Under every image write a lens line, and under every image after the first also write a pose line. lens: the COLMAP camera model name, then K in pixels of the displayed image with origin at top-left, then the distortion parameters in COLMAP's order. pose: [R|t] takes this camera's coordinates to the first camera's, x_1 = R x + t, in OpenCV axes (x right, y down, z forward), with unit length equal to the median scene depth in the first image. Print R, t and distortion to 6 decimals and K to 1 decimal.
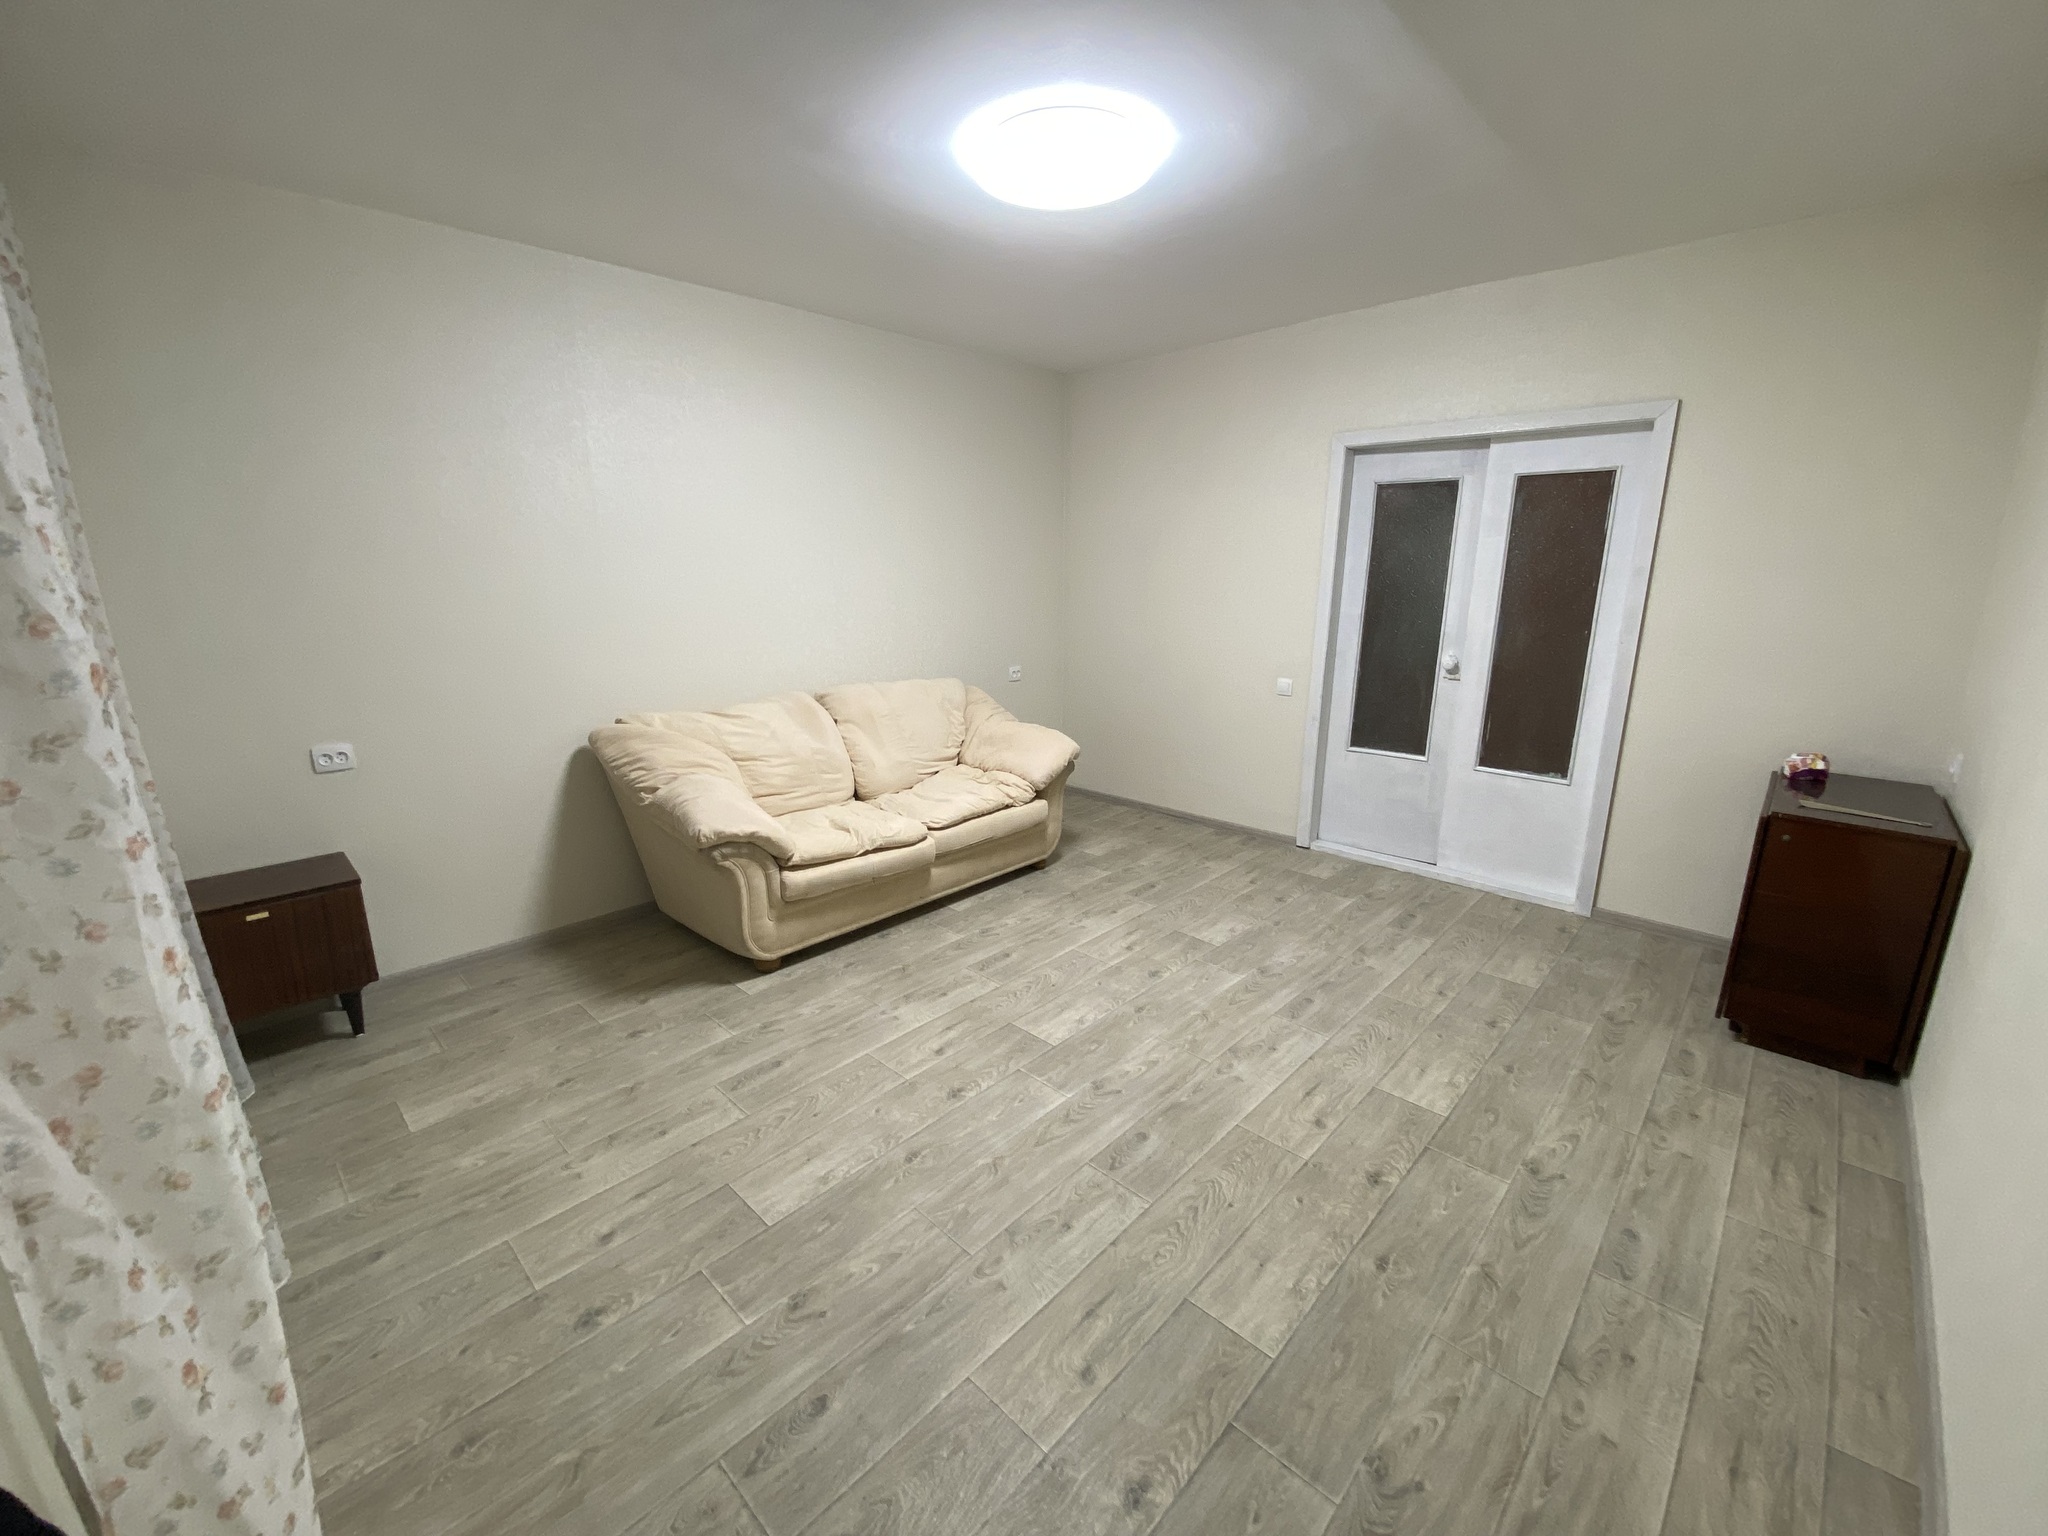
lens RADIAL K [[837.6, 0, 1021.4], [0, 837.6, 750.4], [0, 0, 1]] dist [0.019487, -0.015752]
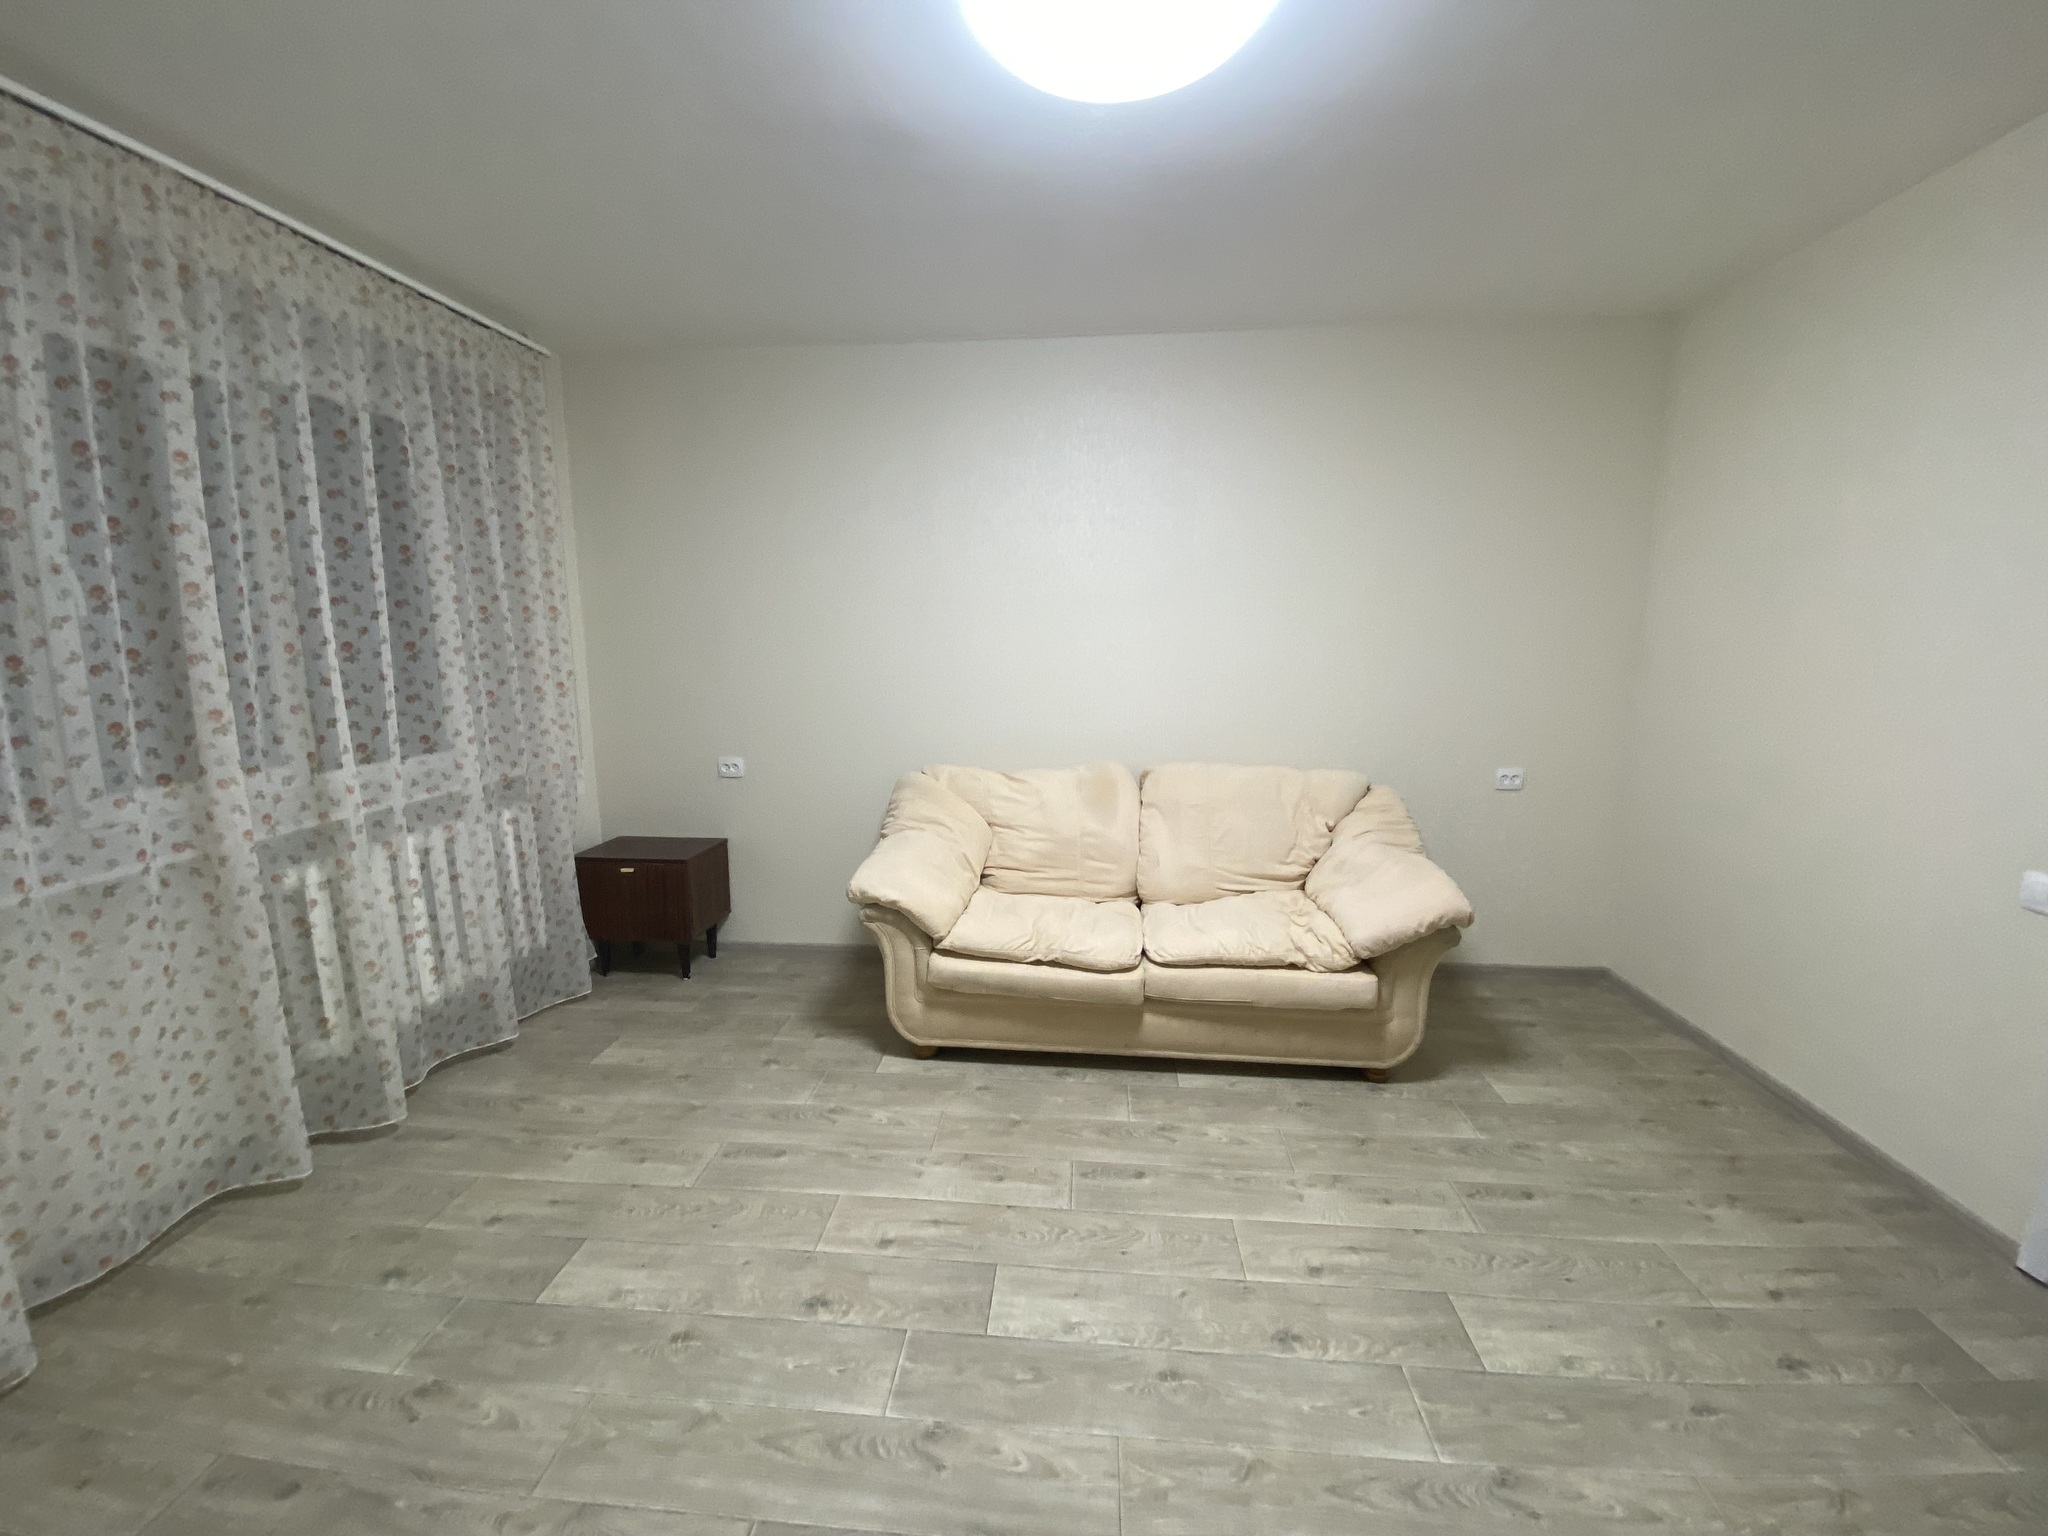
lens RADIAL K [[837.6, 0, 1015.6], [0, 837.6, 753.3], [0, 0, 1]] dist [0.019487, -0.015752]
pose [[0.613133, 0.117776, -0.781151, 0.370084], [-0.164453, 0.986190, 0.019610, -0.083043], [0.772673, 0.116439, 0.624034, 0.392981]]
